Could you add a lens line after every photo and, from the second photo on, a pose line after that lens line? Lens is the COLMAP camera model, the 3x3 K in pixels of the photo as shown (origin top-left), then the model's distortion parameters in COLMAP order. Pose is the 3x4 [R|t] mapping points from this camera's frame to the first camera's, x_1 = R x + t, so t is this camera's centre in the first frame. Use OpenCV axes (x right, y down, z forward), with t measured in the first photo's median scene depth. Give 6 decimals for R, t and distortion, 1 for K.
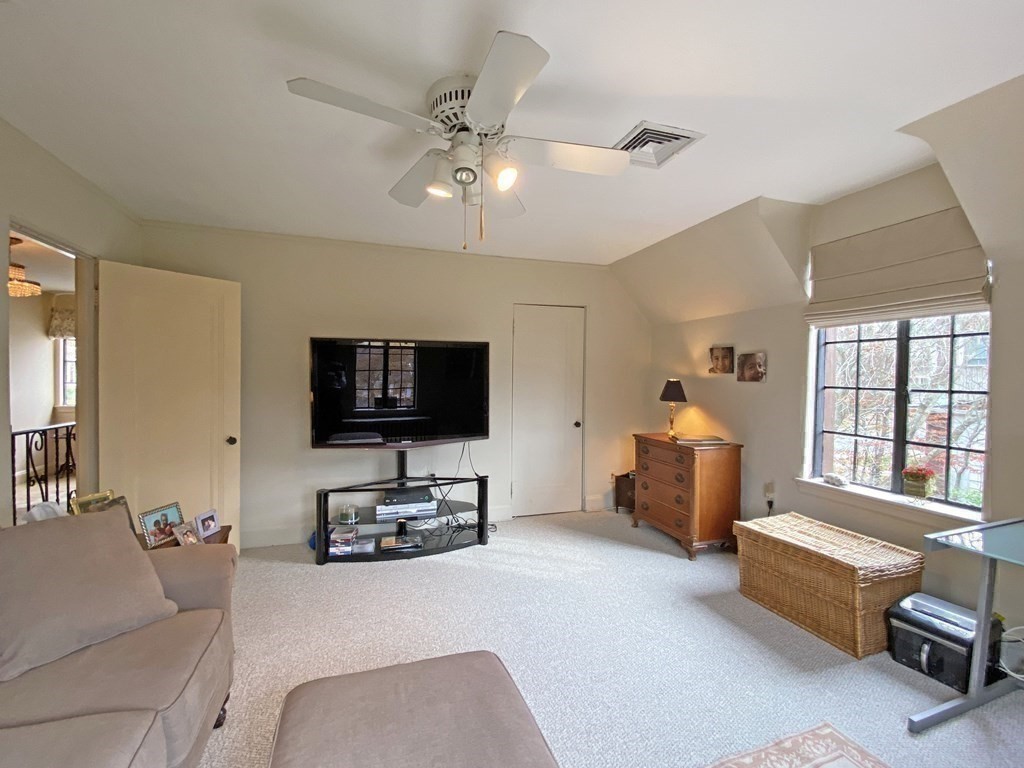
lens RADIAL K [[453.4, 0, 505.3], [0, 453.4, 387.1], [0, 0, 1]] dist [-0.002960, -0.000306]
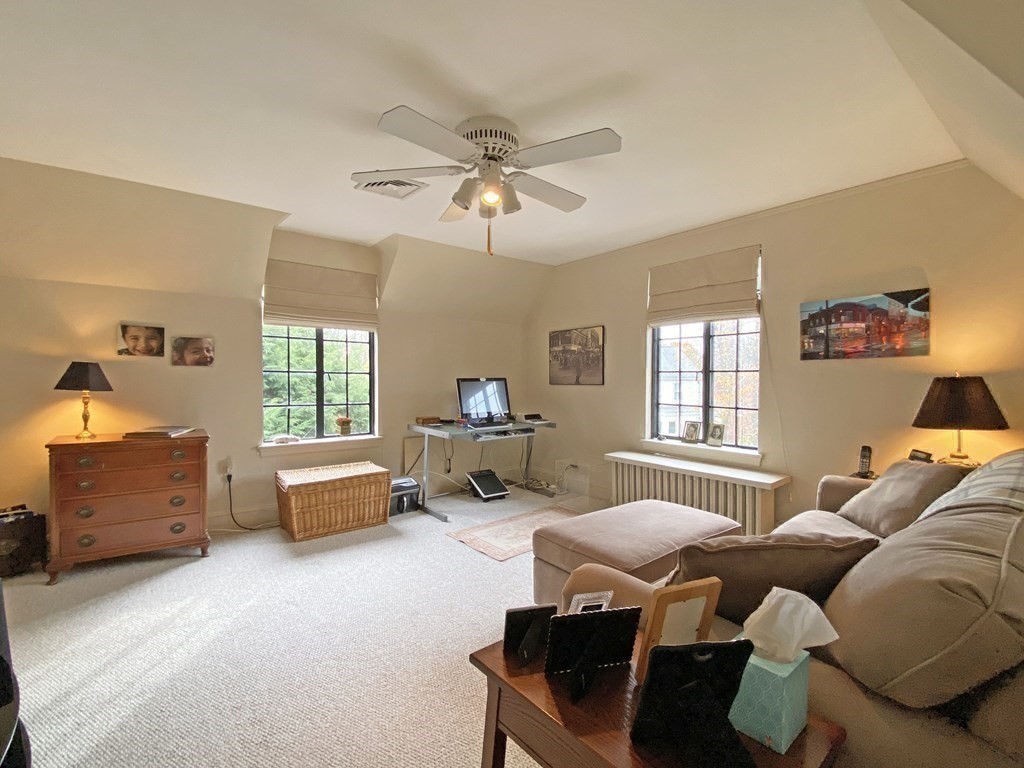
lens RADIAL K [[453.4, 0, 510.0], [0, 453.4, 381.7], [0, 0, 1]] dist [-0.002960, -0.000306]
pose [[-0.328199, -0.012141, 0.944530, -0.640507], [0.015146, 0.999721, 0.018113, 0.015451], [-0.944487, 0.020250, -0.327924, 0.687508]]
